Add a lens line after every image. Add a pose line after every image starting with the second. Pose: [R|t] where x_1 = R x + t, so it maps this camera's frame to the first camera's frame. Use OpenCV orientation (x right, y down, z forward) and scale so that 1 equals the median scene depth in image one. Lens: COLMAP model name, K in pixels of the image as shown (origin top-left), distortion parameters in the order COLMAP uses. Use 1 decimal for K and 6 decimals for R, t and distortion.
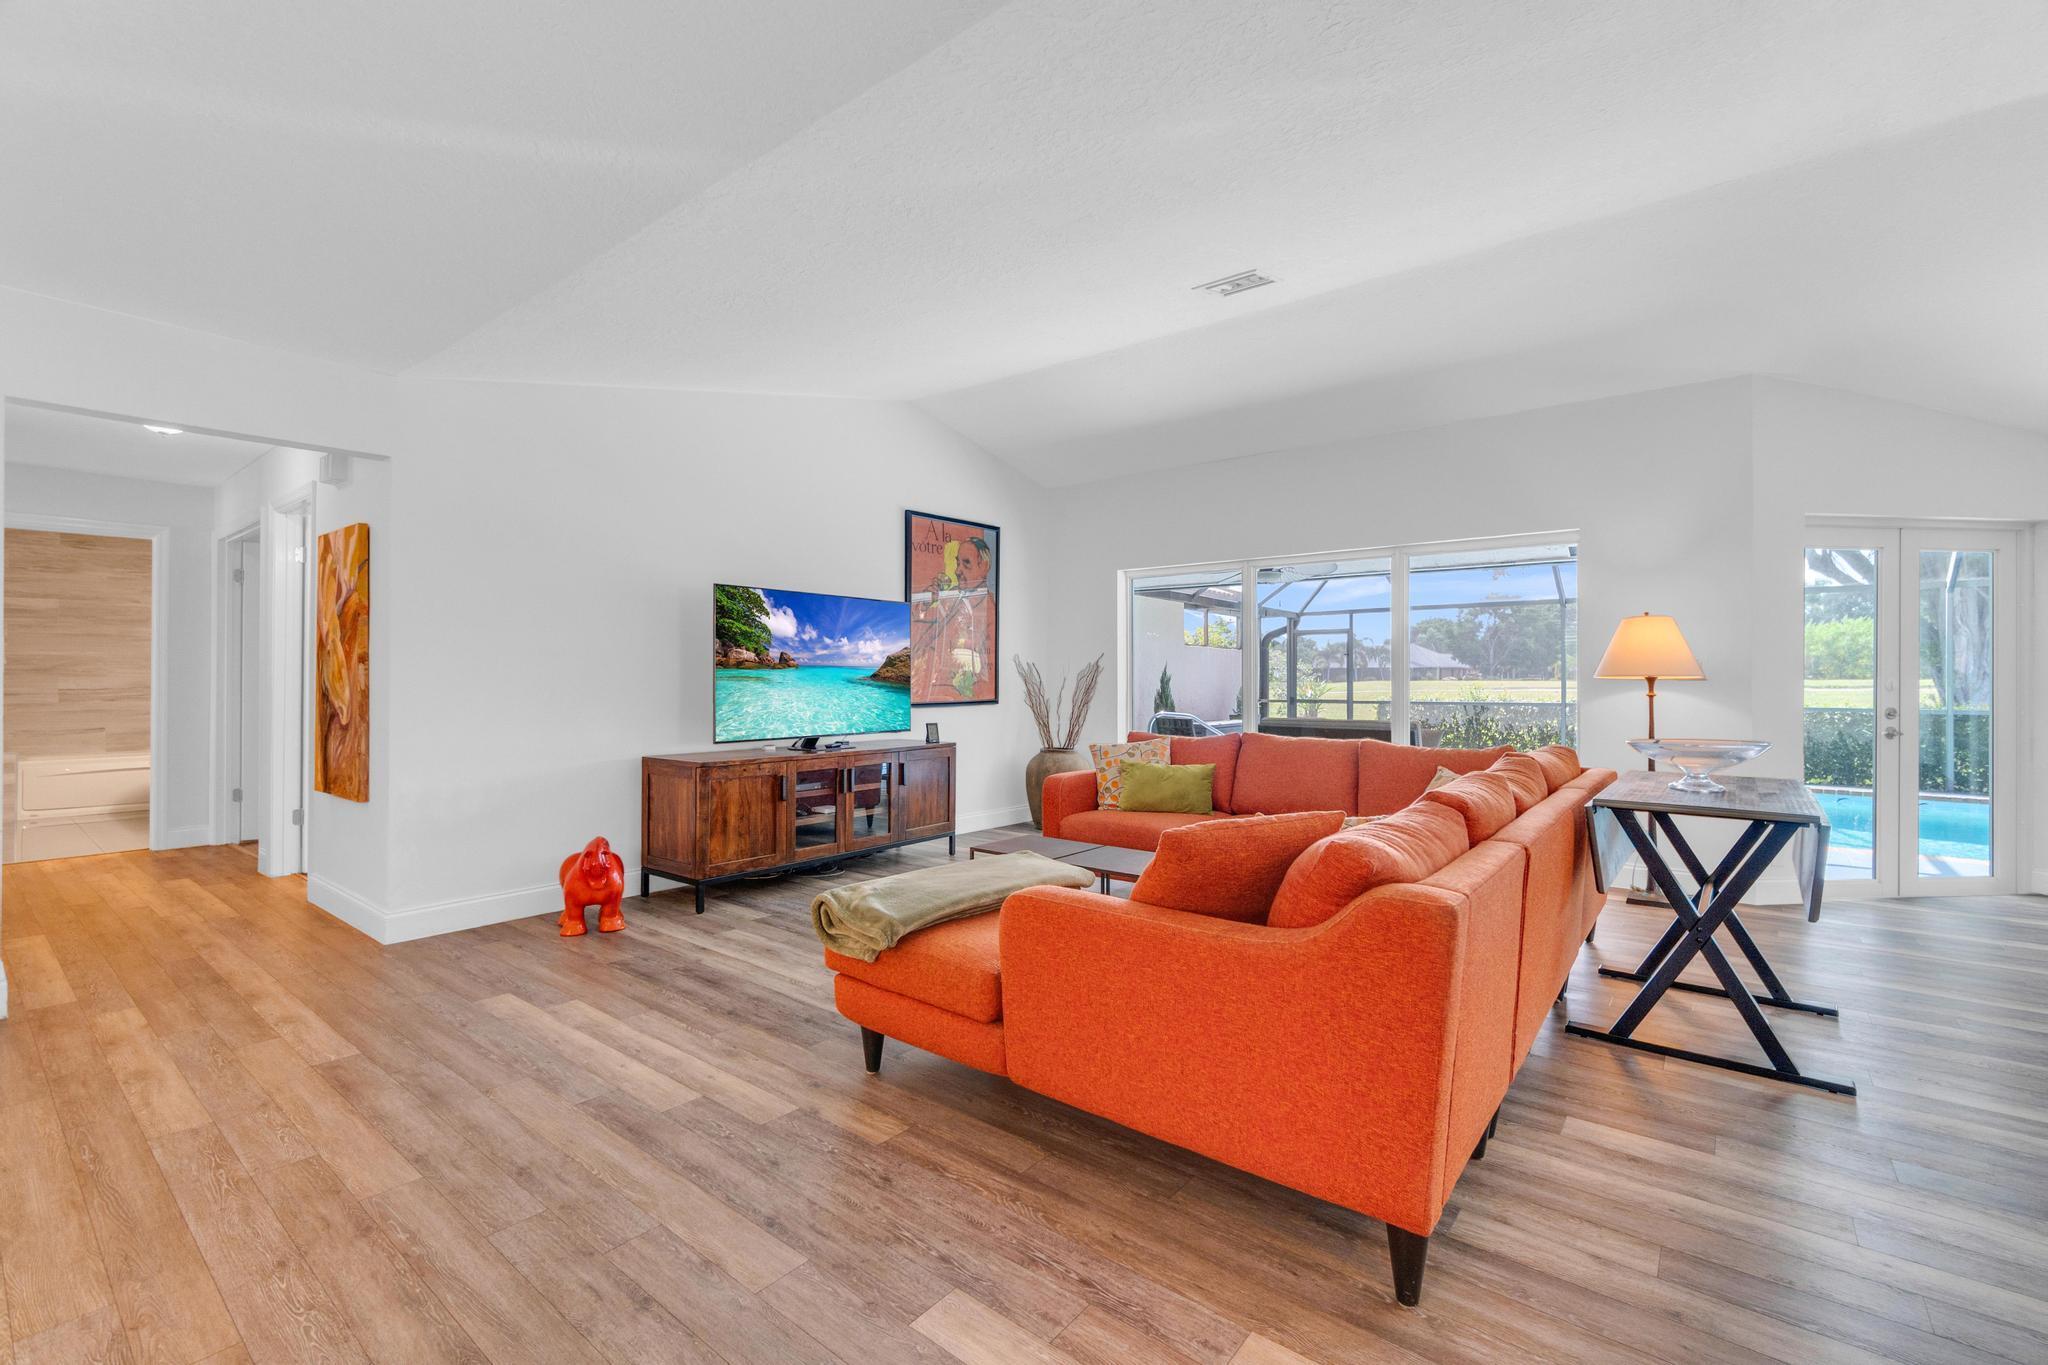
lens RADIAL K [[892.9, 0, 1004.0], [0, 892.9, 652.7], [0, 0, 1]] dist [-0.003784, 0.000643]
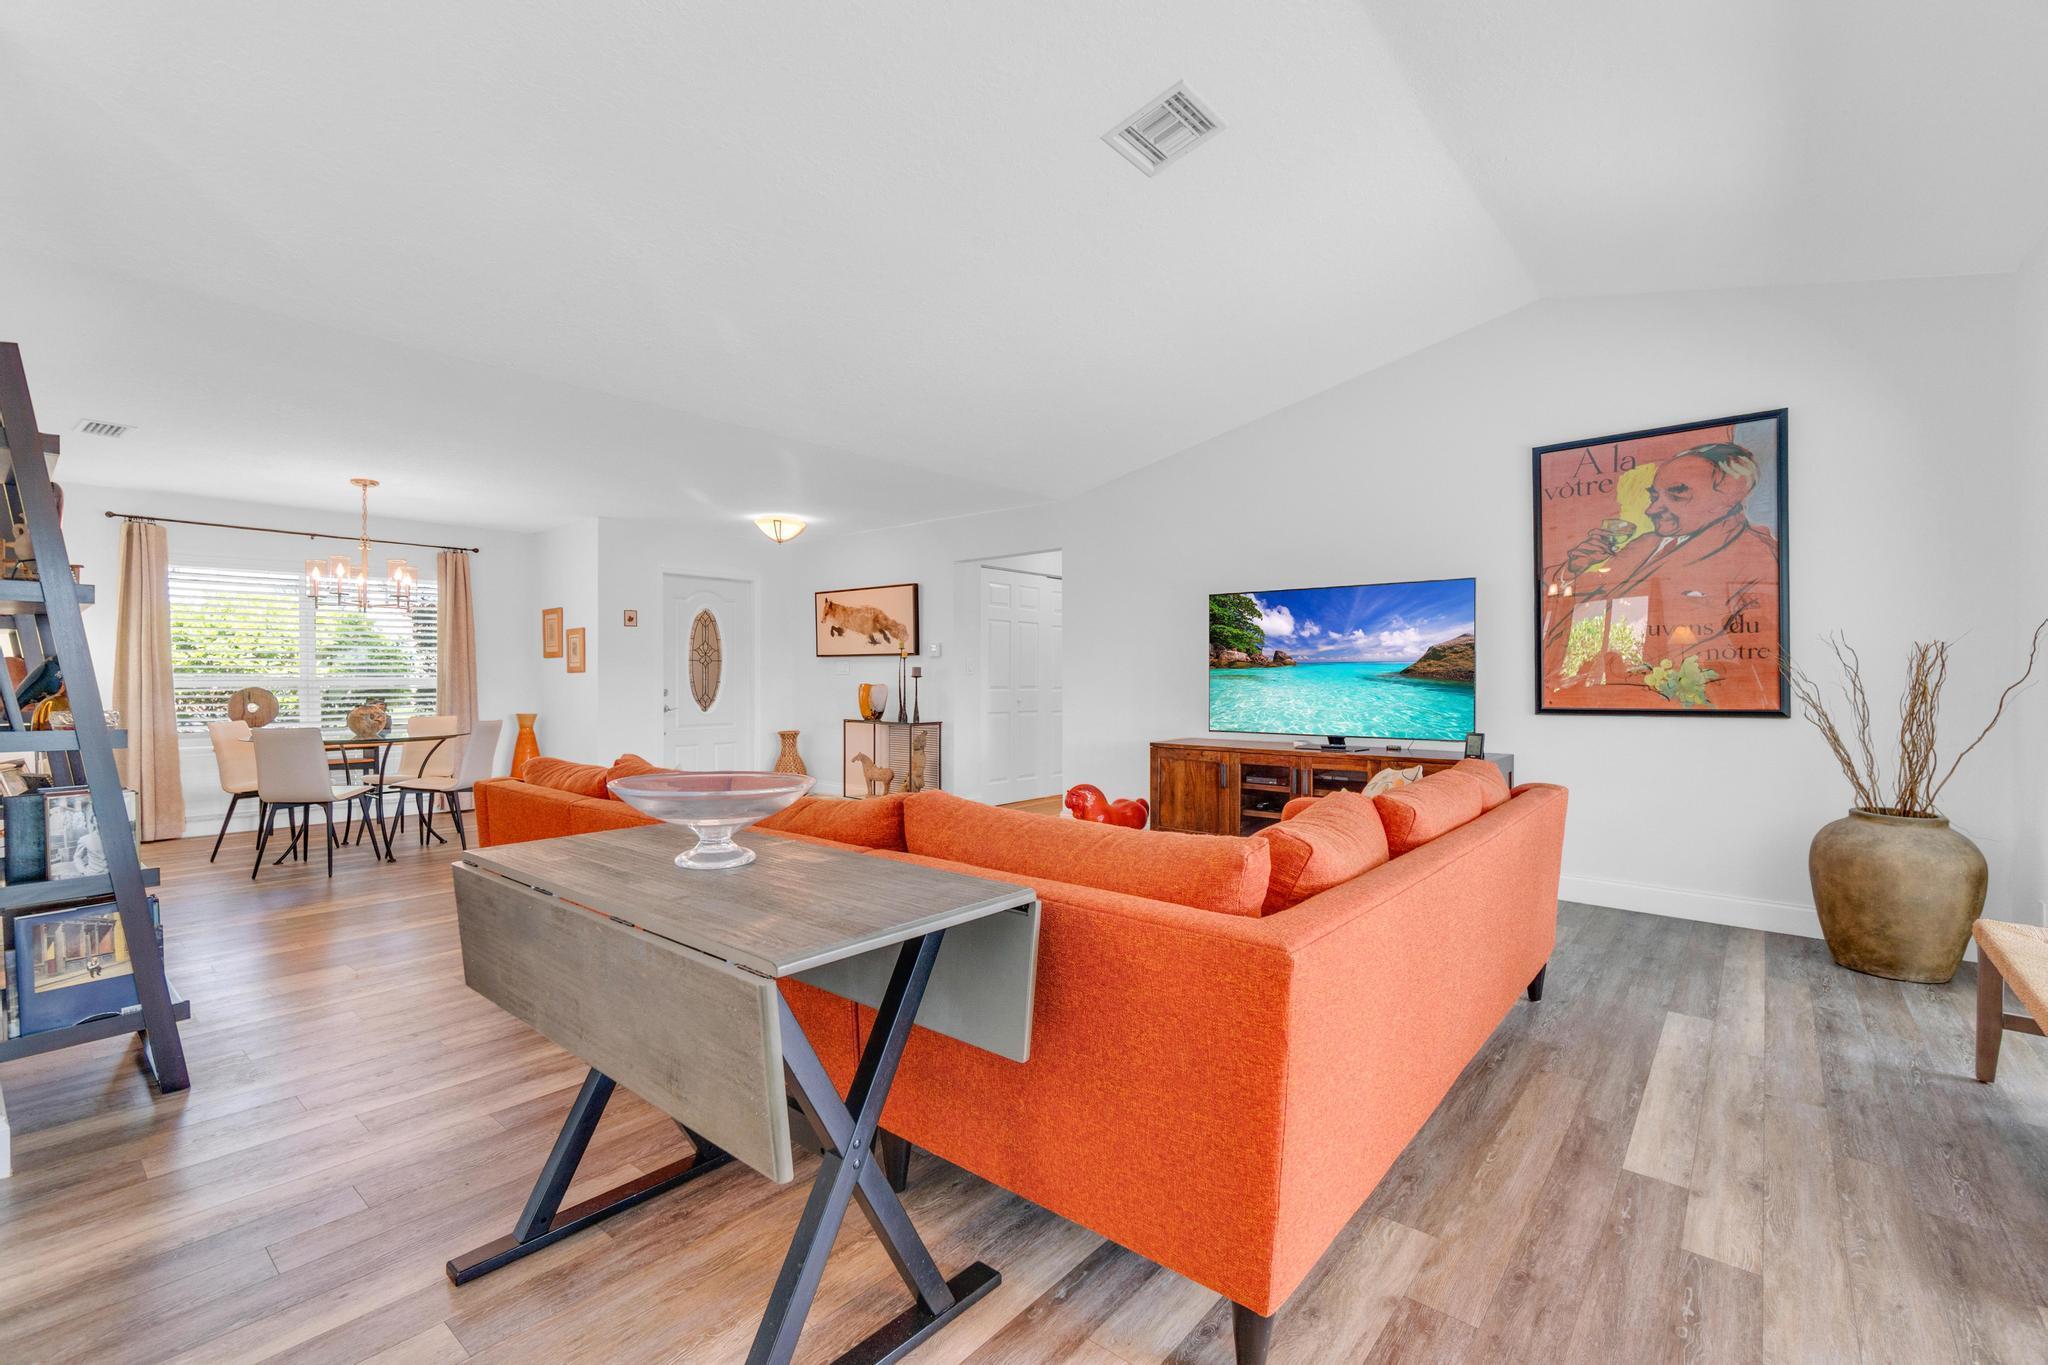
lens RADIAL K [[893.2, 0, 1010.0], [0, 893.2, 681.3], [0, 0, 1]] dist [-0.001982, -0.000096]
pose [[-0.015734, 0.002288, -0.999874, 0.784704], [0.031202, 0.999511, 0.001796, 0.023455], [0.999389, -0.031170, -0.015797, 0.699729]]
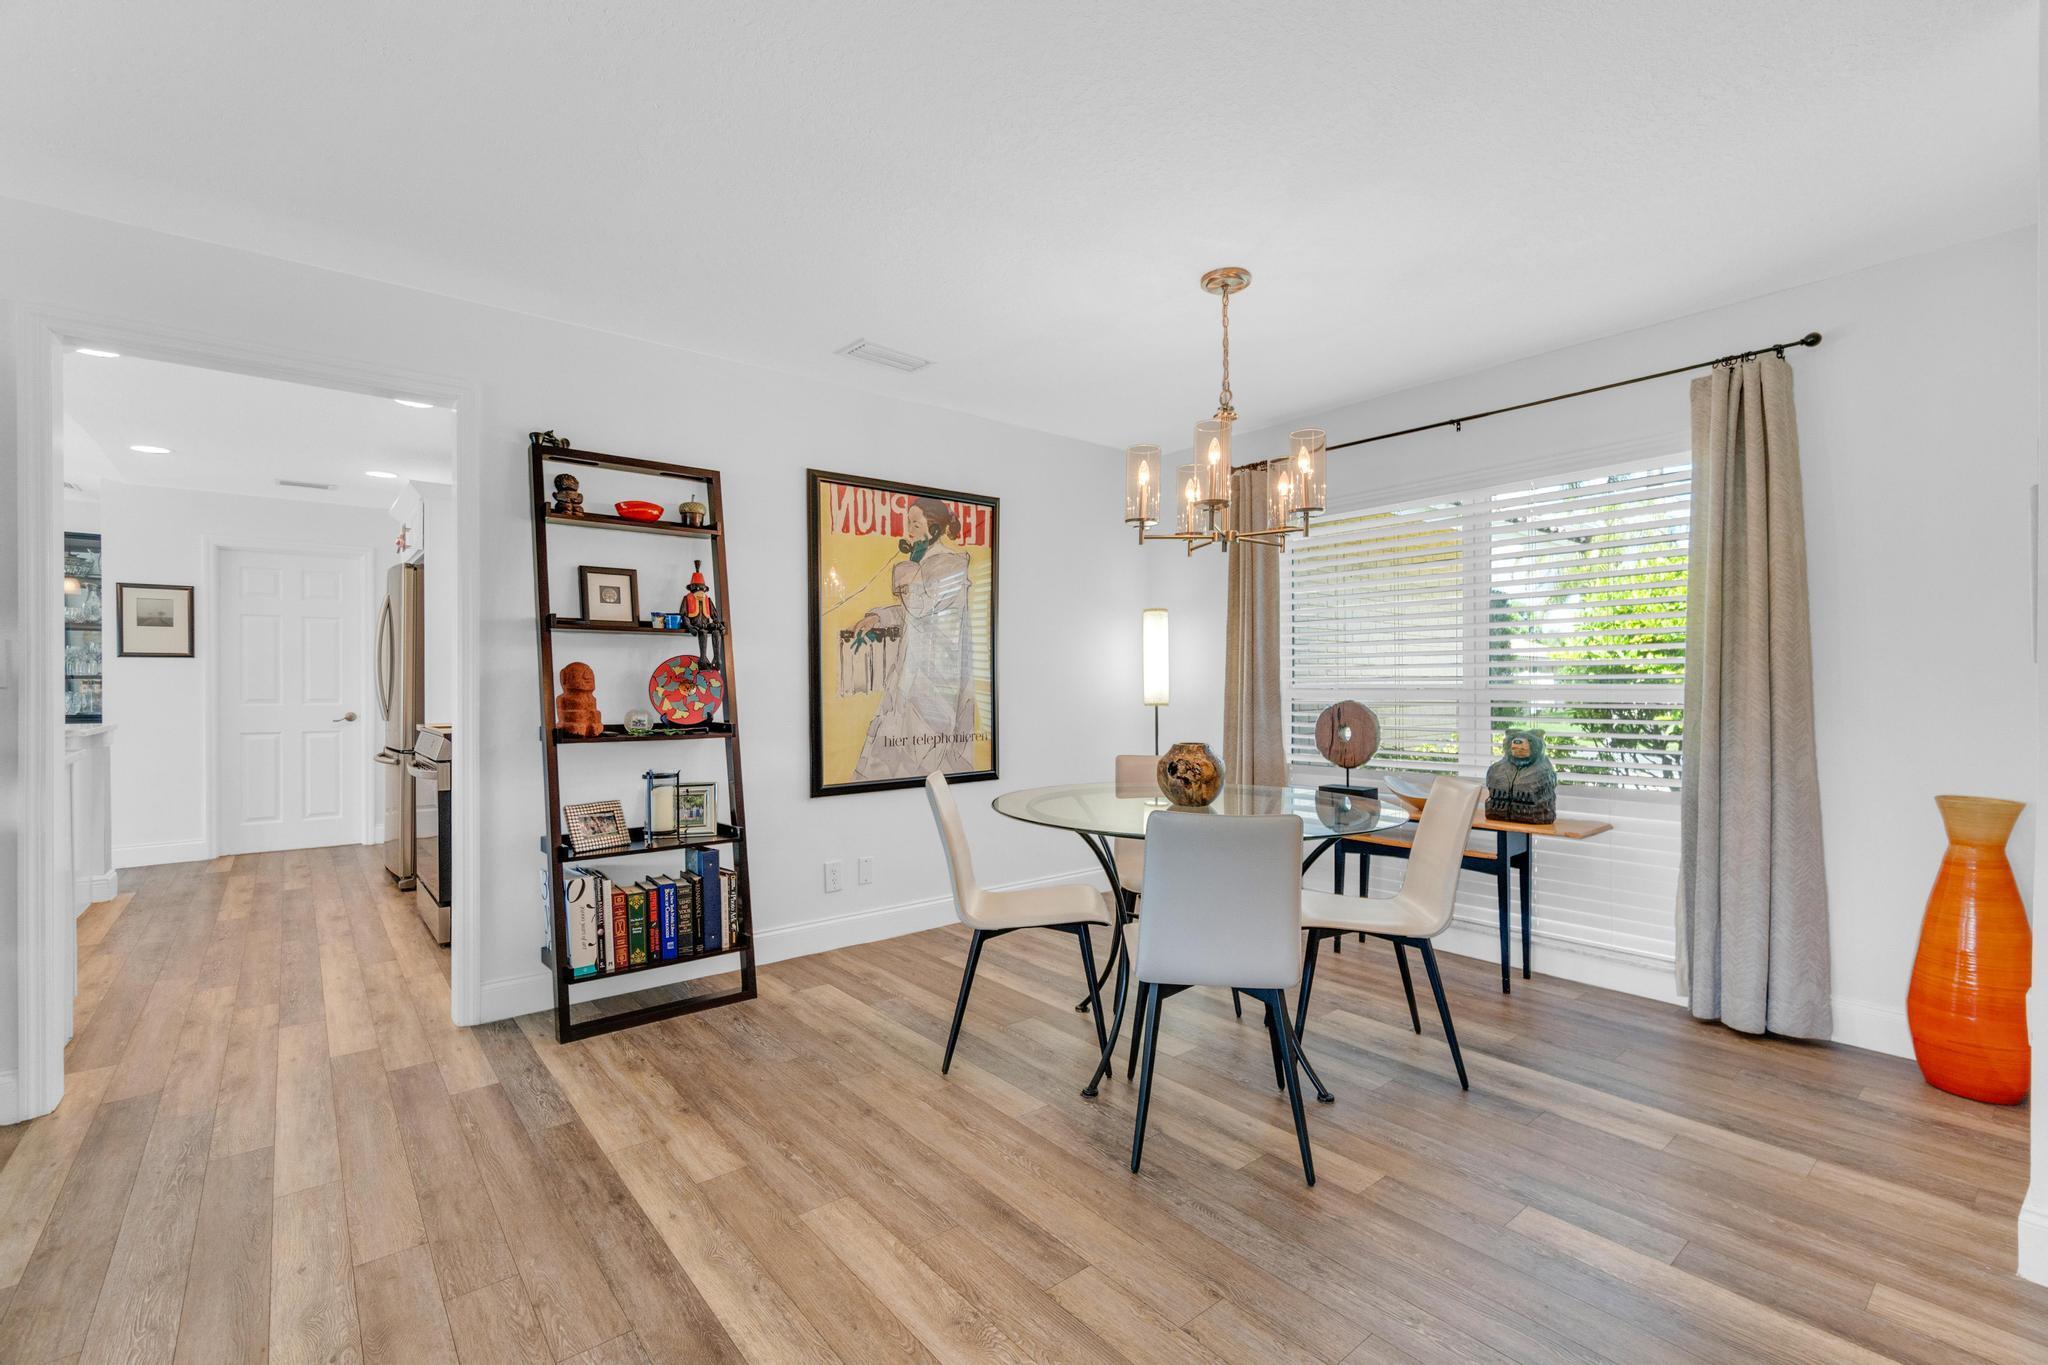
lens RADIAL K [[892.3, 0, 995.7], [0, 892.3, 679.1], [0, 0, 1]] dist [0.000984, 0.000143]
pose [[-0.978171, 0.001563, 0.207797, -0.333588], [-0.005647, 0.999403, -0.034099, 0.010790], [-0.207726, -0.034528, -0.977577, 0.423763]]
